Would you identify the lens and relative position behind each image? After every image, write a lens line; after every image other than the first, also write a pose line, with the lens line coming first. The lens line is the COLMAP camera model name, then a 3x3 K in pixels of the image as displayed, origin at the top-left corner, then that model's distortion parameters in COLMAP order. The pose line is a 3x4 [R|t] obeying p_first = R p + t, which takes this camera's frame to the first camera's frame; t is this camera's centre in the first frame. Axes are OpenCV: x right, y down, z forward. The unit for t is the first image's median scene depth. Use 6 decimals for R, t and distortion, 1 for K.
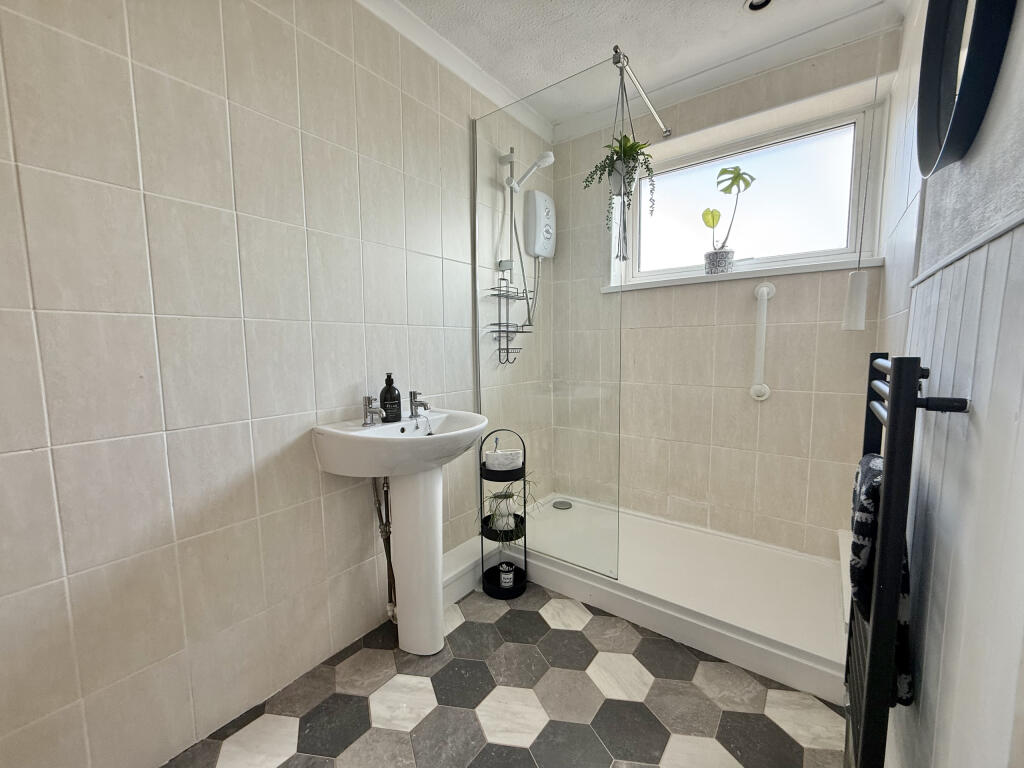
lens RADIAL K [[407.2, 0, 511.3], [0, 407.2, 384.3], [0, 0, 1]] dist [0.007653, 0.000310]
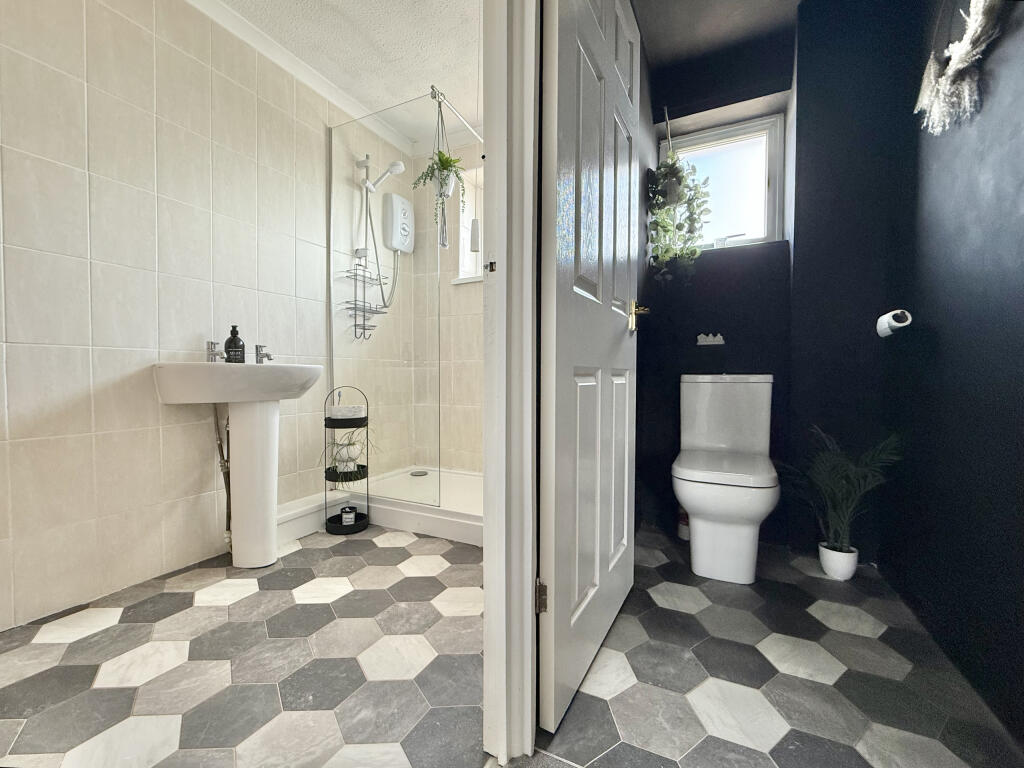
lens RADIAL K [[438.3, 0, 512.8], [0, 438.3, 386.4], [0, 0, 1]] dist [0.012682, -0.000609]
pose [[0.984252, 0.010302, 0.176470, 0.246521], [0.003086, 0.997147, -0.075425, 0.229479], [-0.176743, 0.074782, 0.981412, -0.338274]]
